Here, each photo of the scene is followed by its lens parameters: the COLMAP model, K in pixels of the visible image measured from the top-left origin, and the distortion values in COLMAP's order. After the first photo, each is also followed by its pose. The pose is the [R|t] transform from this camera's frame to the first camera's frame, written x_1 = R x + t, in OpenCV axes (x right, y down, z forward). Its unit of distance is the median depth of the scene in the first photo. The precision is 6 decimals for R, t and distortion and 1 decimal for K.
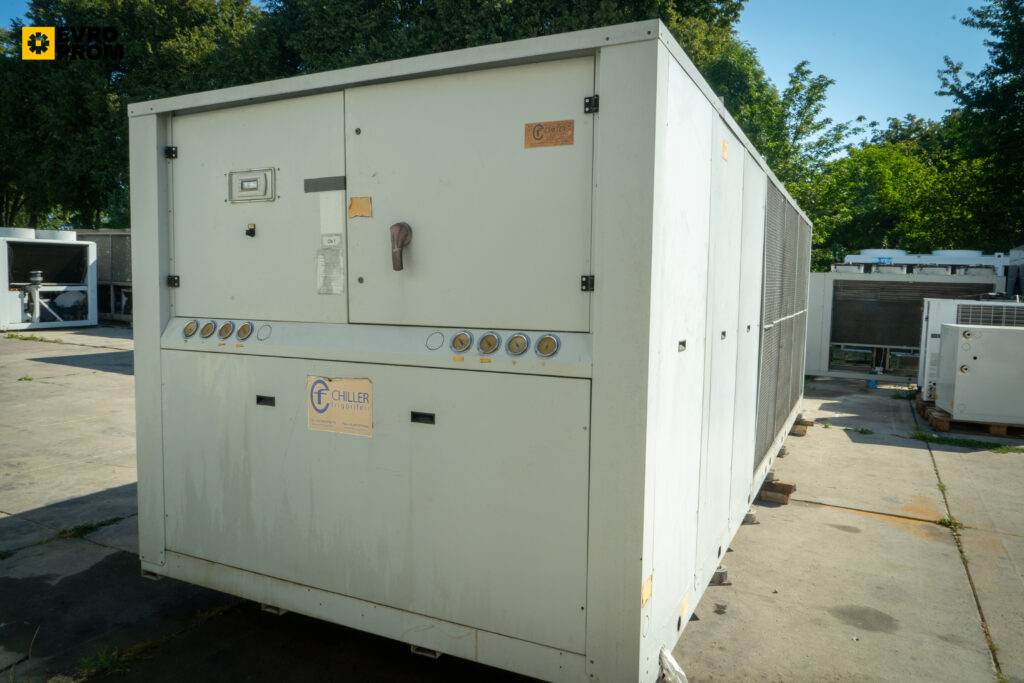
lens RADIAL K [[717.3, 0, 512.0], [0, 717.3, 341.5], [0, 0, 1]] dist [-0.019861, 0.004178]
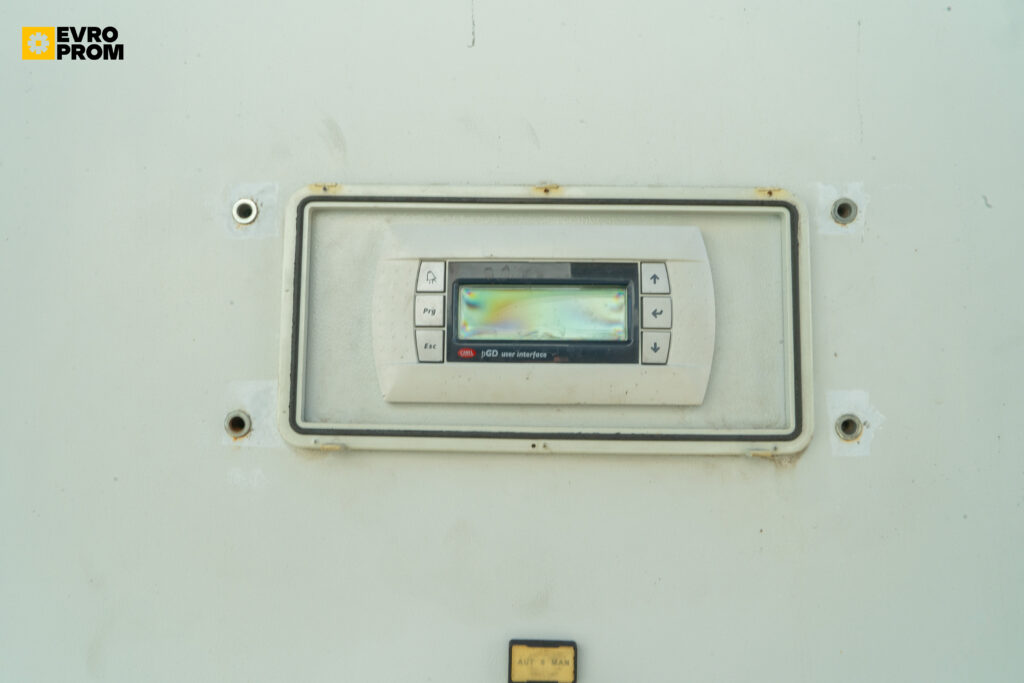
lens RADIAL K [[717.3, 0, 512.0], [0, 717.3, 341.5], [0, 0, 1]] dist [-0.019861, 0.004178]
pose [[0.902185, 0.025500, 0.430595, -0.043464], [0.045357, 0.987109, -0.153489, -0.020133], [-0.428959, 0.158006, 0.889398, 0.091893]]
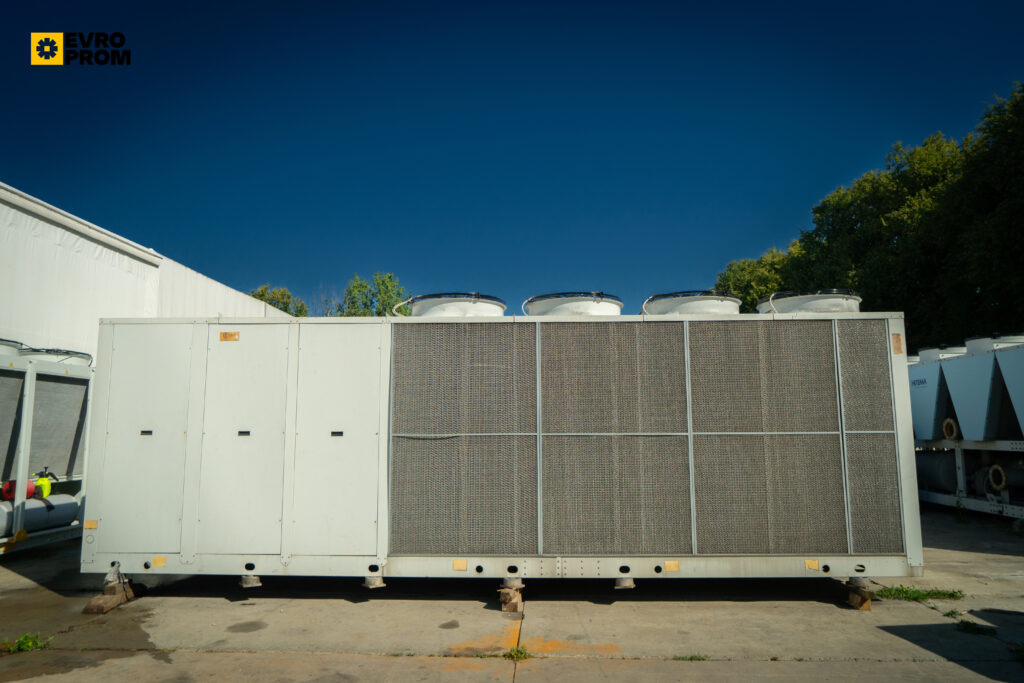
lens RADIAL K [[717.3, 0, 512.0], [0, 717.3, 341.5], [0, 0, 1]] dist [-0.019861, 0.004178]
pose [[0.414171, -0.143930, -0.898747, 0.250214], [-0.063029, 0.980513, -0.186070, 0.006574], [0.908014, 0.133712, 0.397028, 0.090455]]
